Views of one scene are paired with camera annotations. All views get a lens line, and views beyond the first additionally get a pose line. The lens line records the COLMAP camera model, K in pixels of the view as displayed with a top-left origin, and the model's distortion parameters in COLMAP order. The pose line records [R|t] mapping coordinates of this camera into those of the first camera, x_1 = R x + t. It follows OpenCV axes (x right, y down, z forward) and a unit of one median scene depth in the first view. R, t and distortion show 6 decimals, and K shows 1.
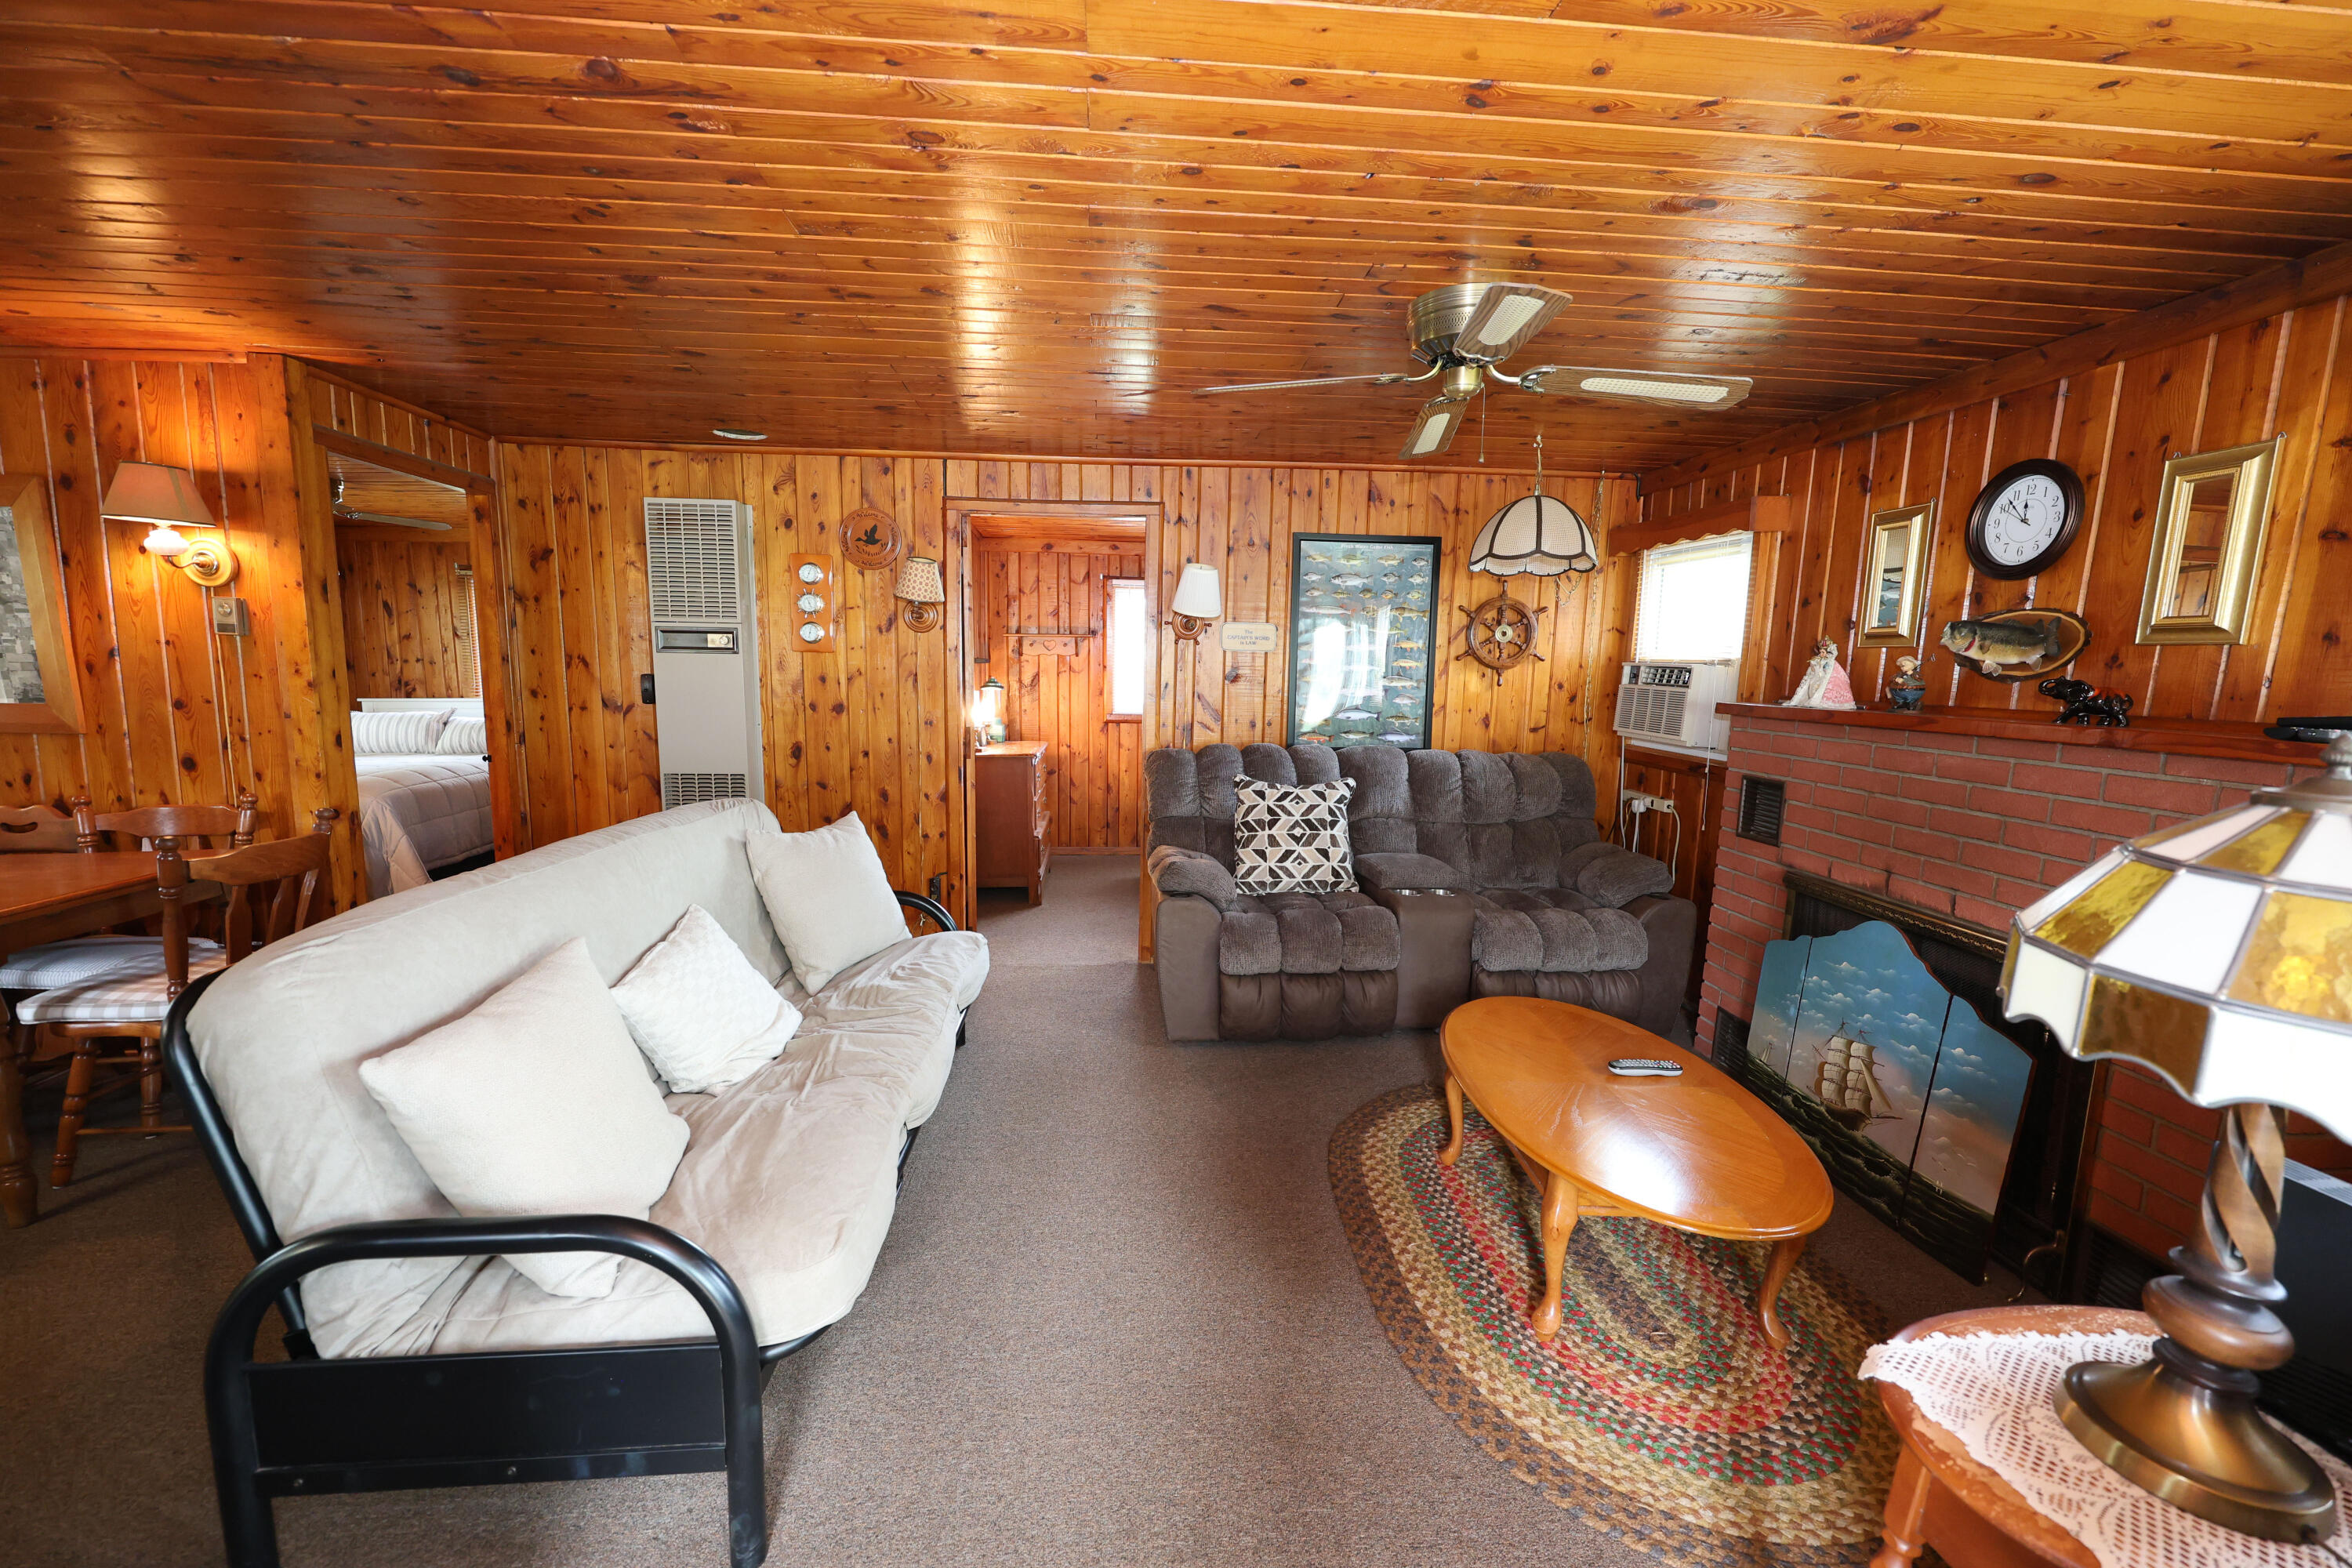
lens RADIAL K [[929.2, 0, 1170.4], [0, 929.2, 786.8], [0, 0, 1]] dist [-0.001192, -0.000054]
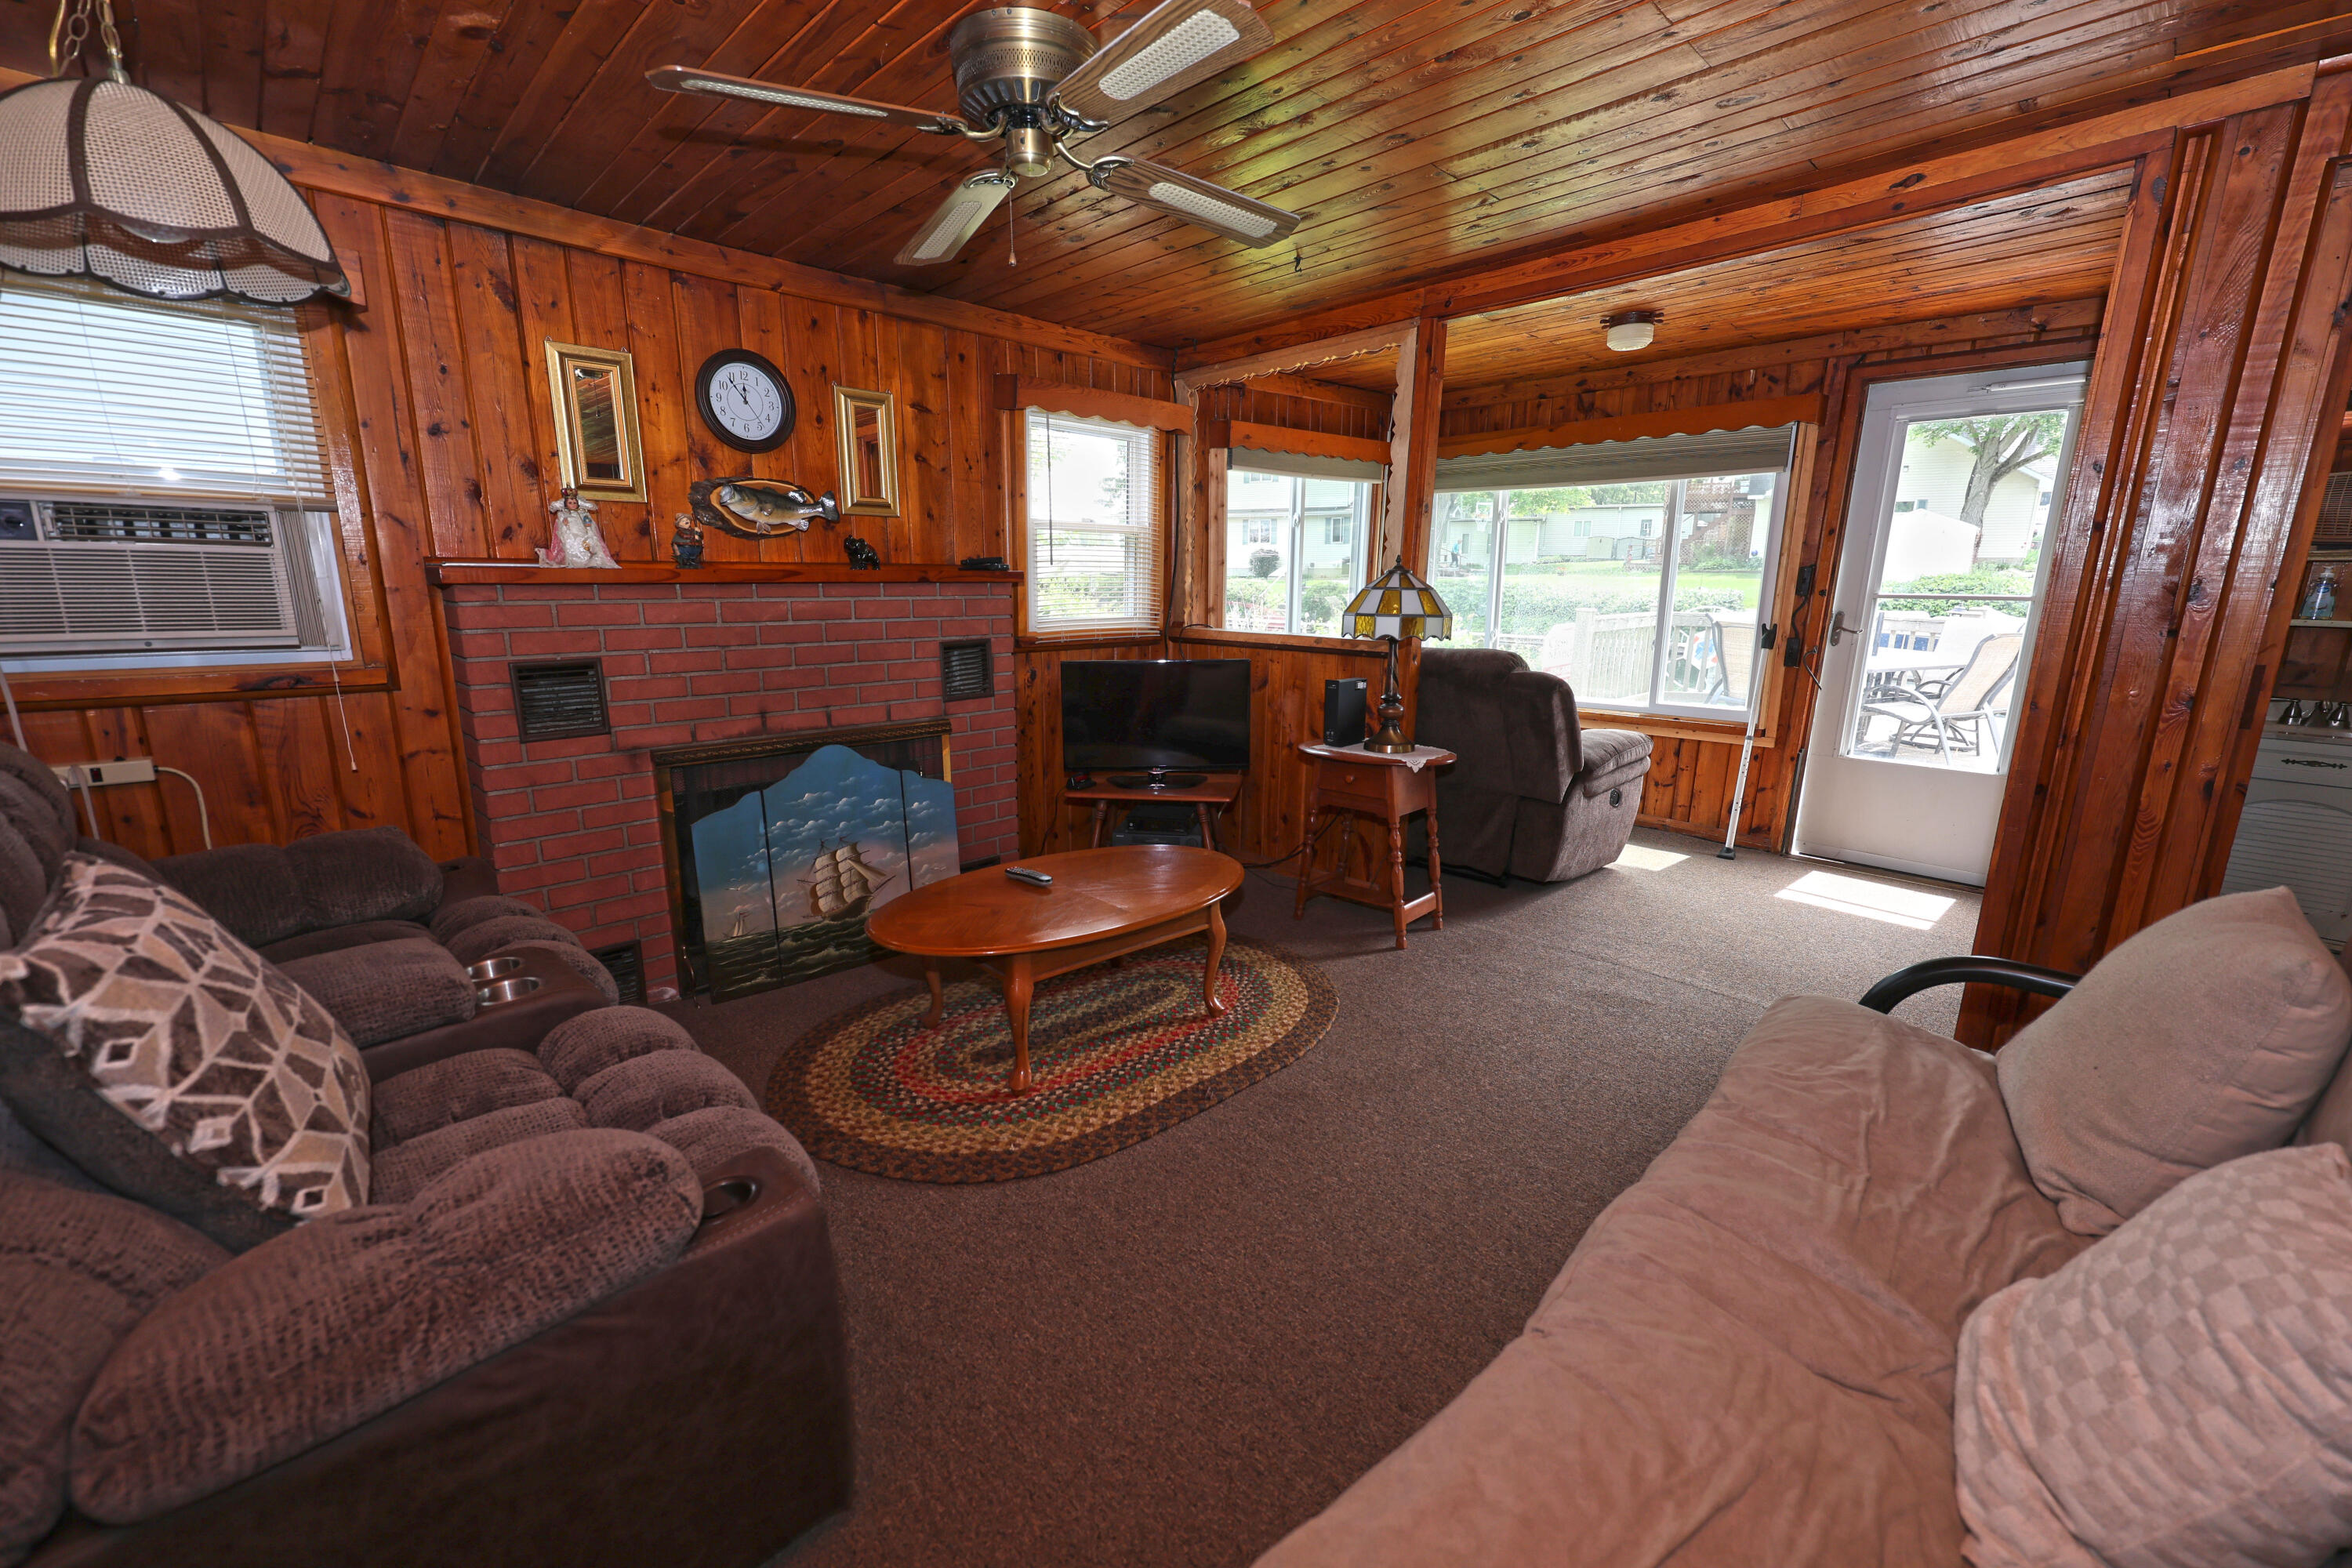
lens RADIAL K [[934.5, 0, 1175.8], [0, 934.5, 772.9], [0, 0, 1]] dist [-0.001648, 0.000171]
pose [[-0.638618, -0.183638, 0.747291, -0.581089], [0.085742, 0.948081, 0.306253, -0.207392], [-0.764732, 0.259653, -0.589716, 1.911721]]
